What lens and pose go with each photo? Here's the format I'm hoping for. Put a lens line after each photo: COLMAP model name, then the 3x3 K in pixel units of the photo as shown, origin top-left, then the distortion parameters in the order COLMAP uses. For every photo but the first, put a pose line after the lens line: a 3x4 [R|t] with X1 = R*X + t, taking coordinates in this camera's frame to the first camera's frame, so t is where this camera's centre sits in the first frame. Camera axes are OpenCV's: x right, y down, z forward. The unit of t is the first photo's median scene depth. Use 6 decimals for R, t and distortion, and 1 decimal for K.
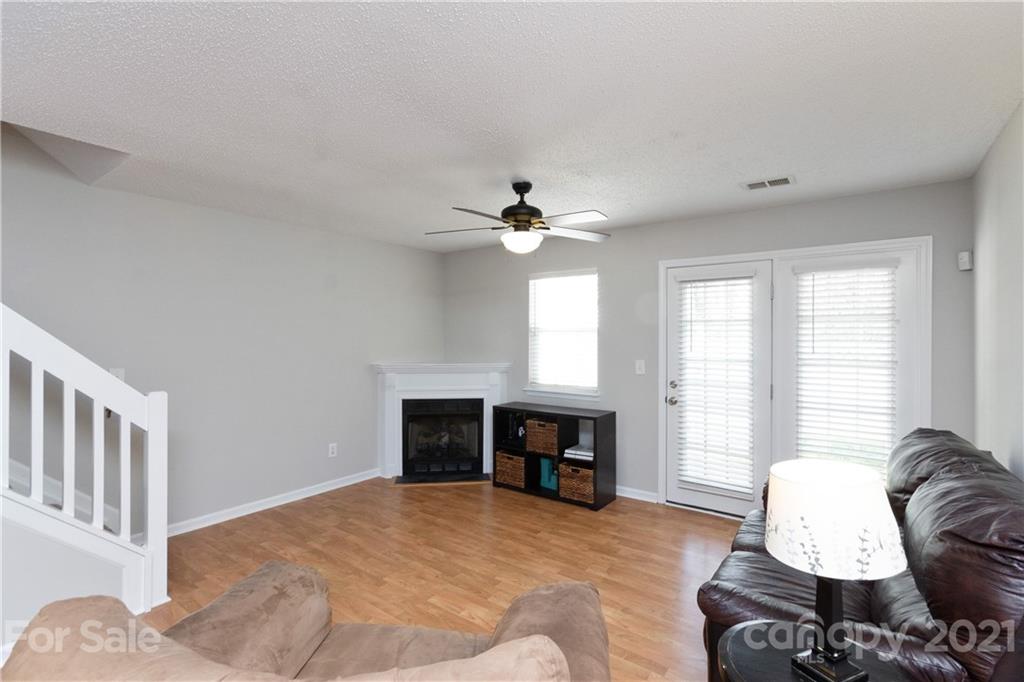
lens RADIAL K [[476.0, 0, 510.5], [0, 476.0, 338.7], [0, 0, 1]] dist [-0.000753, 0.000089]
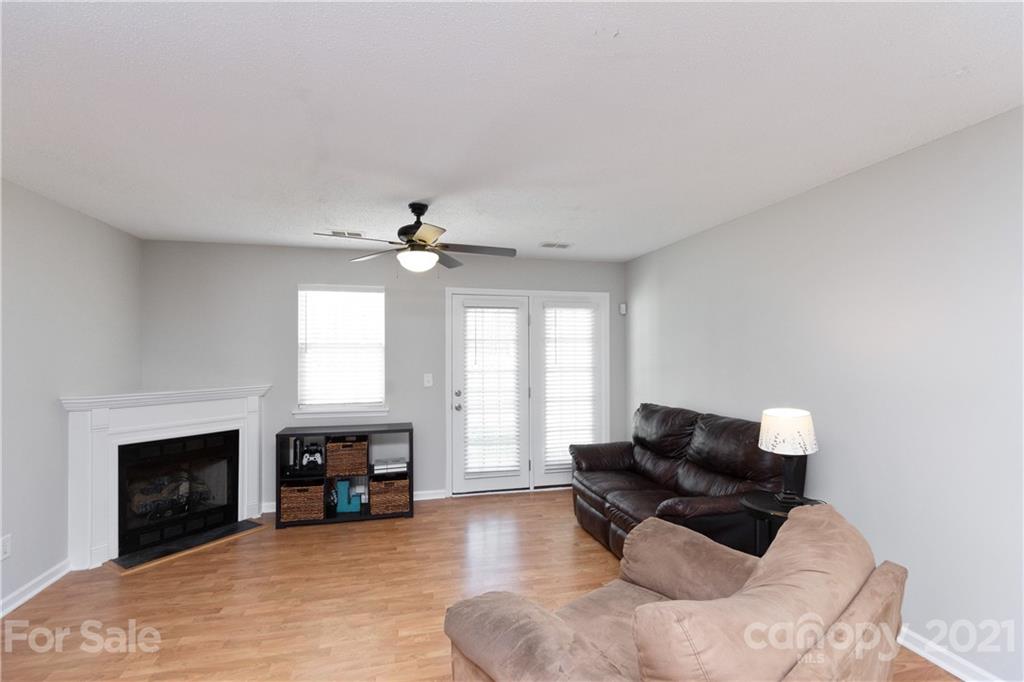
lens RADIAL K [[474.6, 0, 517.4], [0, 474.6, 349.2], [0, 0, 1]] dist [0.001468, 0.000972]
pose [[0.628390, 0.001168, 0.777898, -0.477449], [0.006040, 0.999961, -0.006380, -0.004279], [-0.777875, 0.008708, 0.628359, 0.143445]]
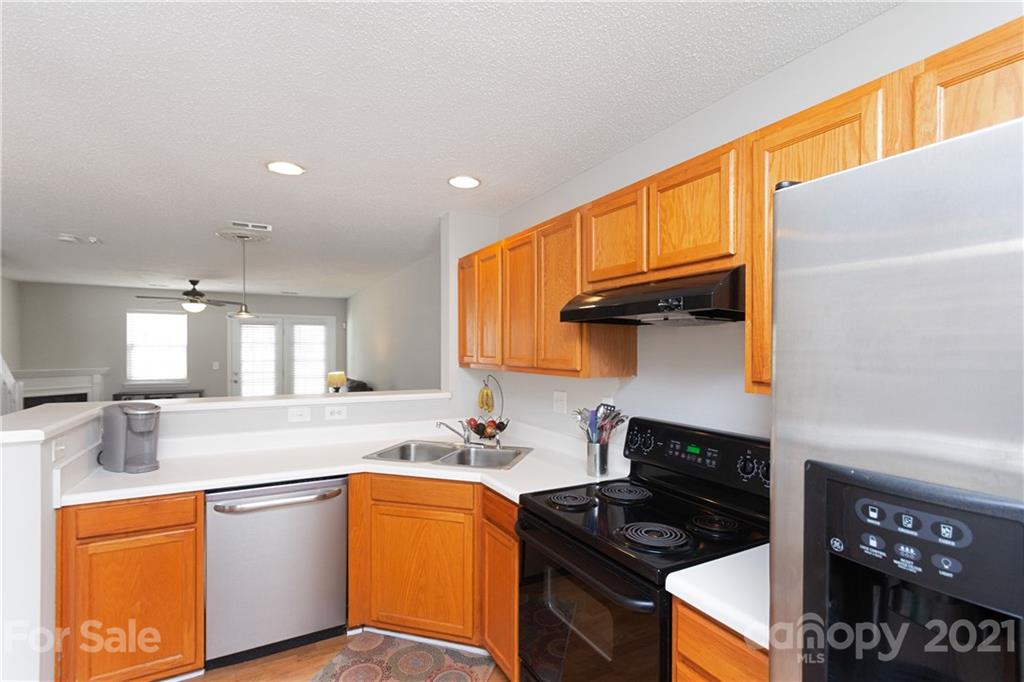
lens RADIAL K [[479.6, 0, 522.7], [0, 479.6, 357.4], [0, 0, 1]] dist [0.001854, 0.000857]
pose [[0.401544, -0.013409, 0.915741, -1.046347], [0.001463, 0.999901, 0.014000, 0.000555], [-0.915838, -0.004282, 0.401524, -0.955439]]
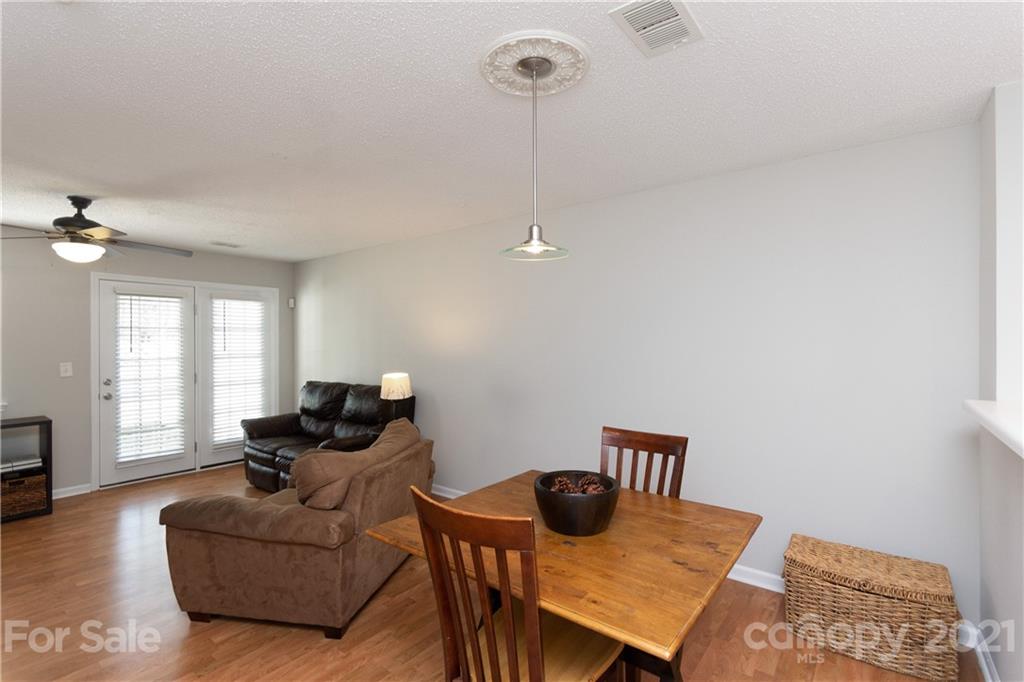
lens RADIAL K [[470.5, 0, 513.5], [0, 470.5, 341.0], [0, 0, 1]] dist [0.000356, 0.000069]
pose [[0.021716, -0.002585, 0.999761, -0.762149], [0.004653, 0.999986, 0.002484, -0.000747], [-0.999753, 0.004598, 0.021728, -0.001746]]
